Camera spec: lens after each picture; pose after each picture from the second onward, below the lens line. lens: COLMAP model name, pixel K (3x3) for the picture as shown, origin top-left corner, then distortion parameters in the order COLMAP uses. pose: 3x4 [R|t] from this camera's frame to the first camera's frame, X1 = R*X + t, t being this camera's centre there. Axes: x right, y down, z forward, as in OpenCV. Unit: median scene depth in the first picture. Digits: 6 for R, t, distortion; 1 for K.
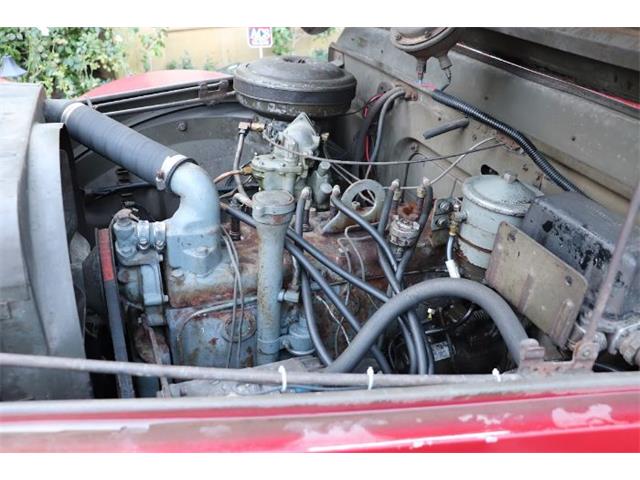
lens RADIAL K [[532.9, 0, 320.3], [0, 532.9, 240.3], [0, 0, 1]] dist [-0.137661, 0.061181]
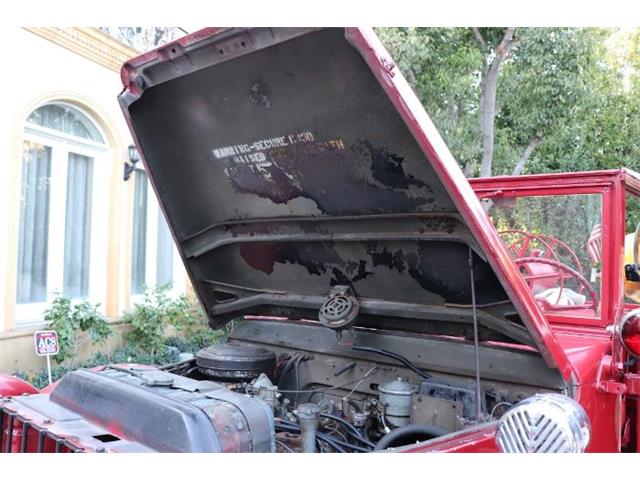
lens RADIAL K [[532.9, 0, 320.0], [0, 532.9, 239.7], [0, 0, 1]] dist [-0.137661, 0.061181]
pose [[0.873752, -0.016100, 0.486105, -0.695068], [0.266197, 0.852300, -0.450249, 0.196993], [-0.407057, 0.522806, 0.748985, -0.533887]]
